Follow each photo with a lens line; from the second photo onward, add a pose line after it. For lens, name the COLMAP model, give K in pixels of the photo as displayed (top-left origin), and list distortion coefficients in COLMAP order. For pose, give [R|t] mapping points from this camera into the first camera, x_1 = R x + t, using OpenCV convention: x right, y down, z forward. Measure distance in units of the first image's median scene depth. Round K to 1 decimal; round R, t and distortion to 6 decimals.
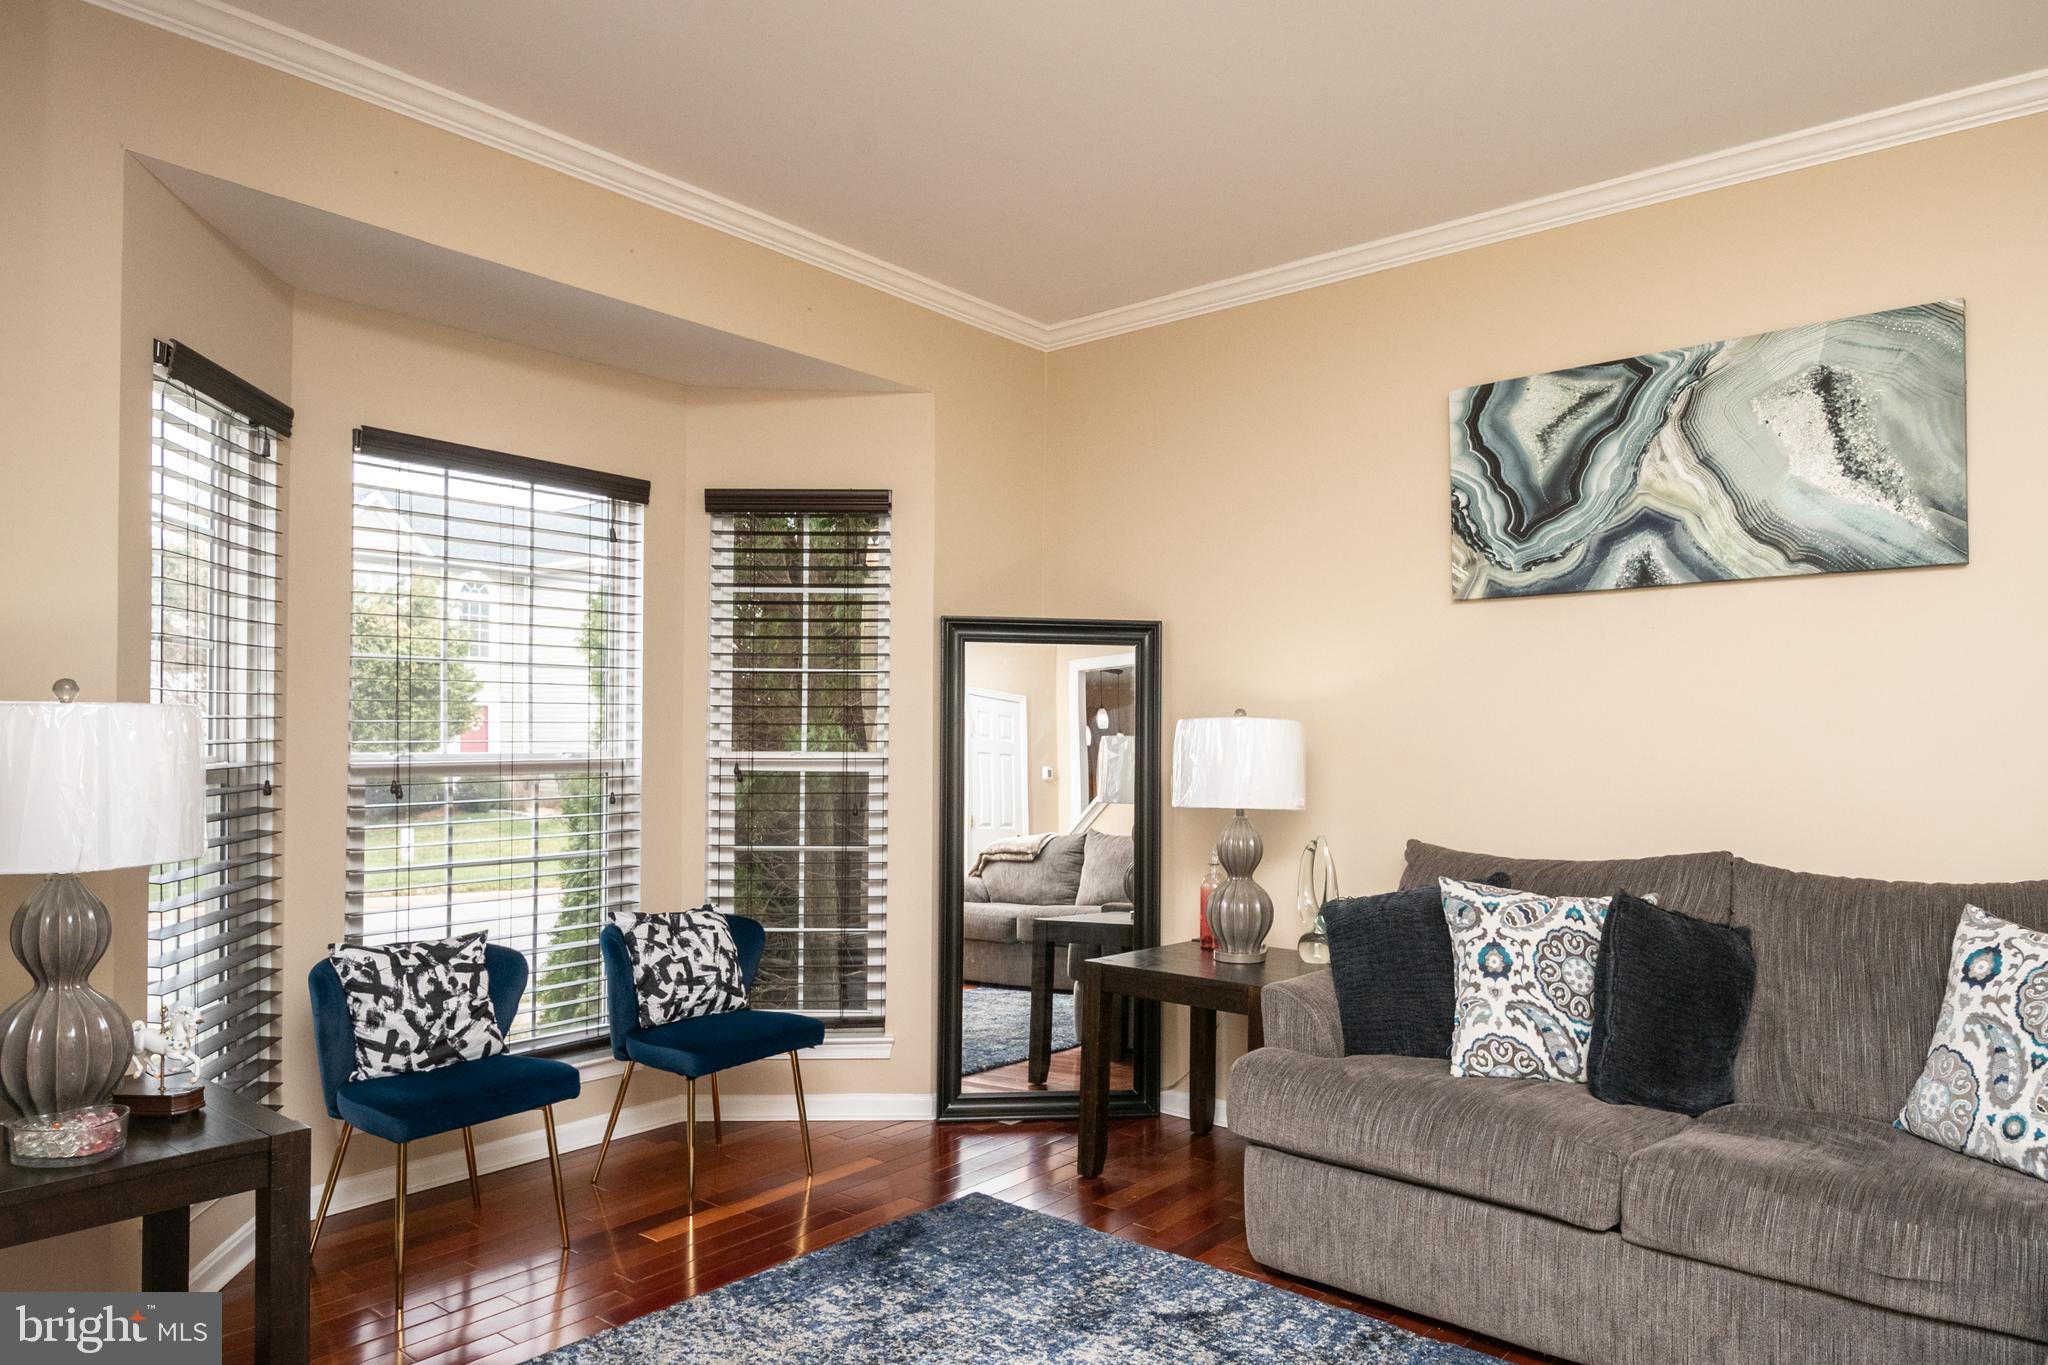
lens RADIAL K [[1296.0, 0, 1016.8], [0, 1296.0, 739.1], [0, 0, 1]] dist [0.003988, -0.009205]
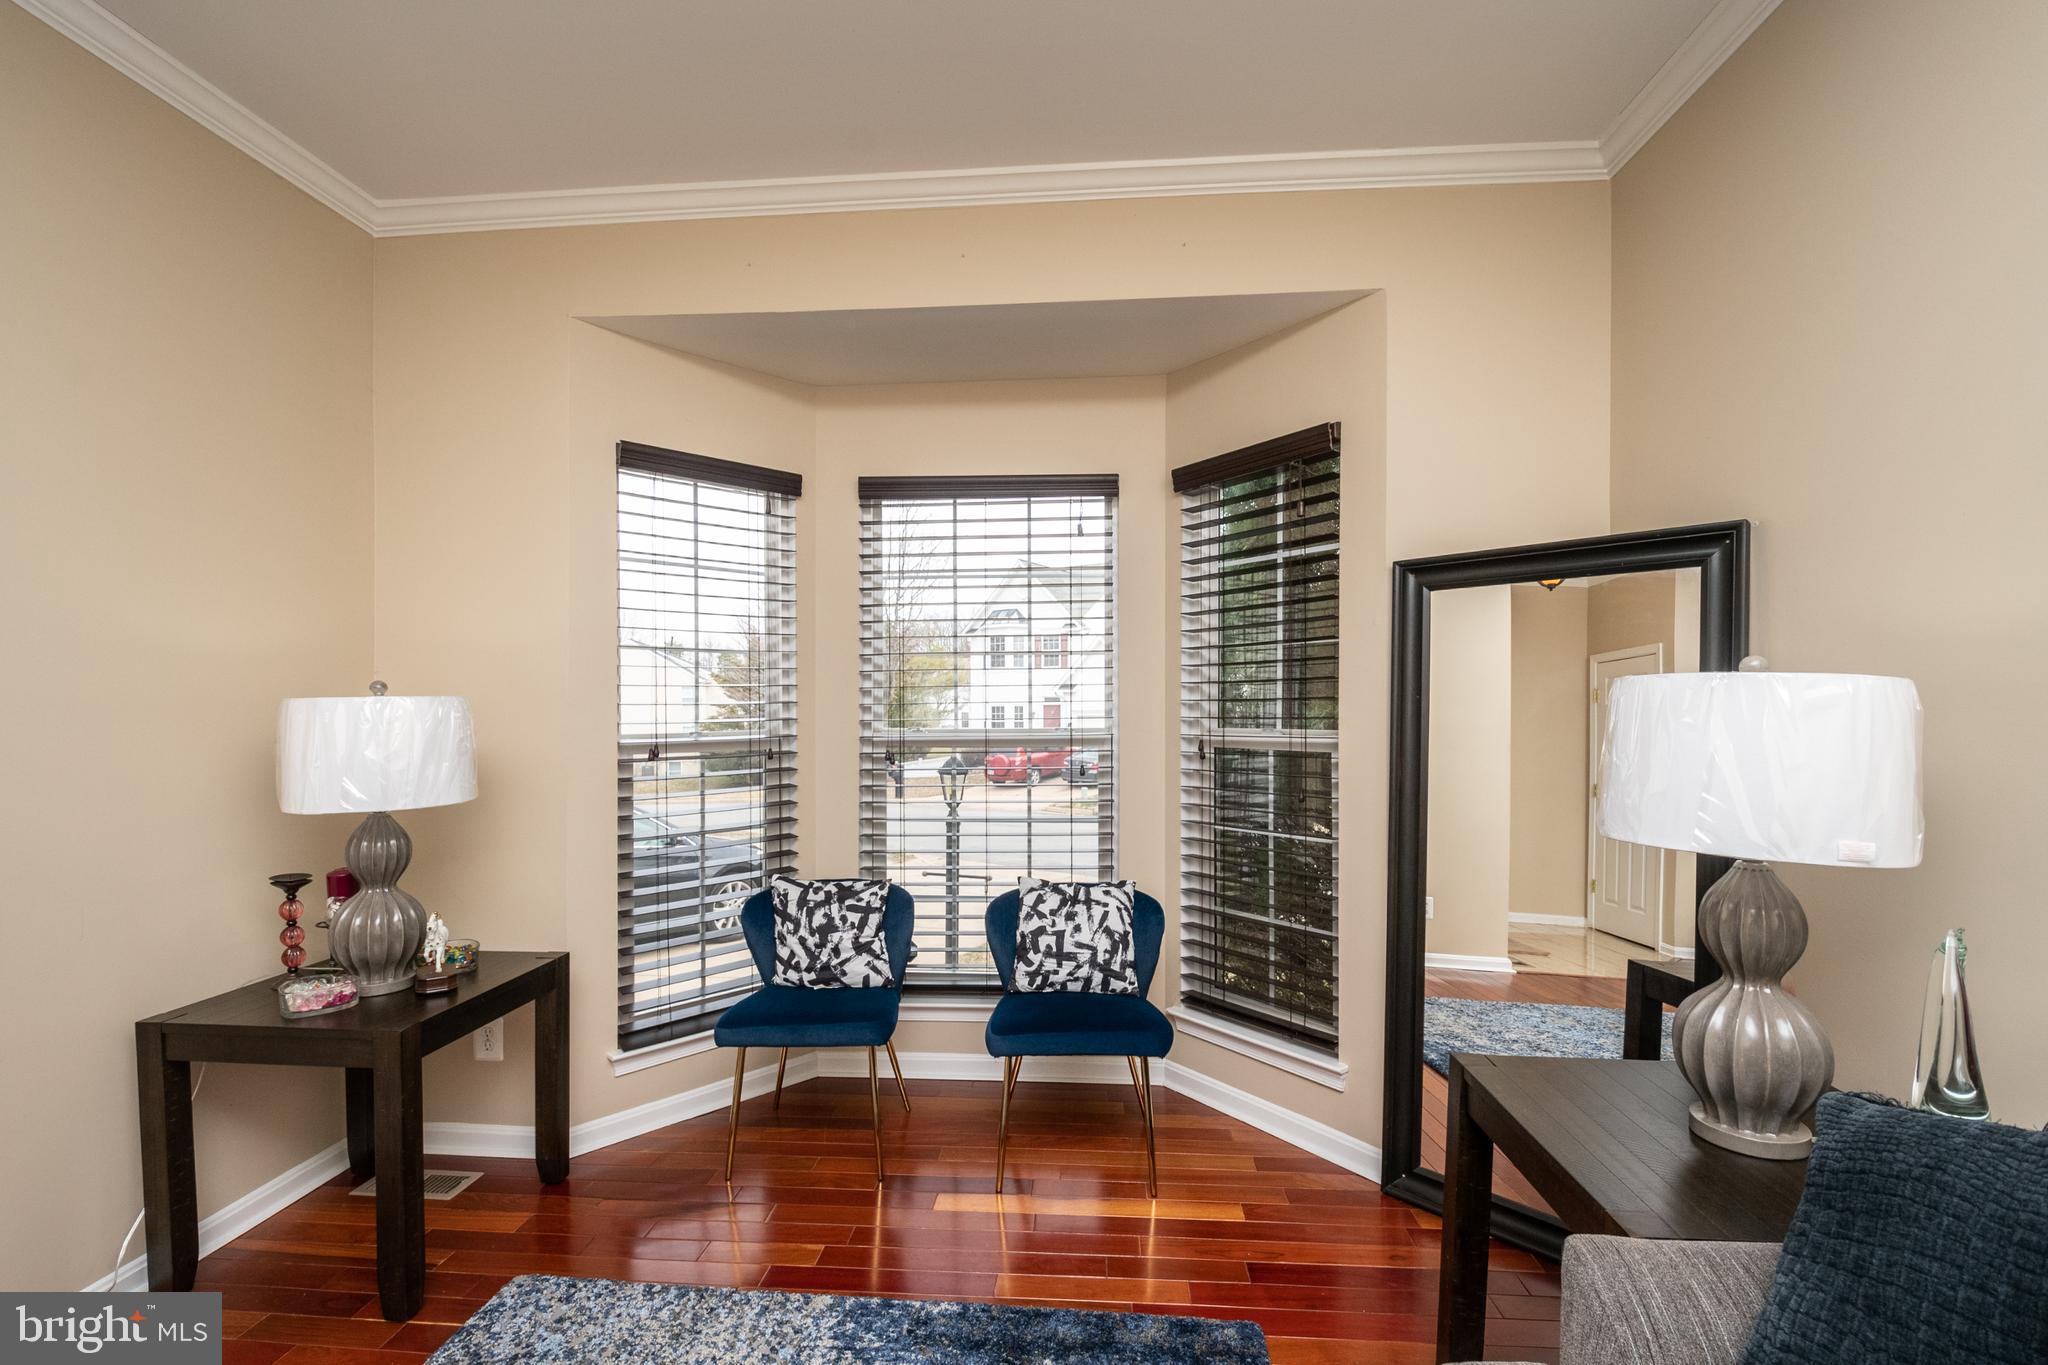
lens RADIAL K [[910.7, 0, 1018.9], [0, 910.7, 710.1], [0, 0, 1]] dist [0.005402, -0.011860]
pose [[0.587182, -0.005800, -0.809434, 0.309965], [0.007668, 0.999969, -0.001603, -0.004427], [0.809419, -0.005266, 0.587208, 0.560947]]
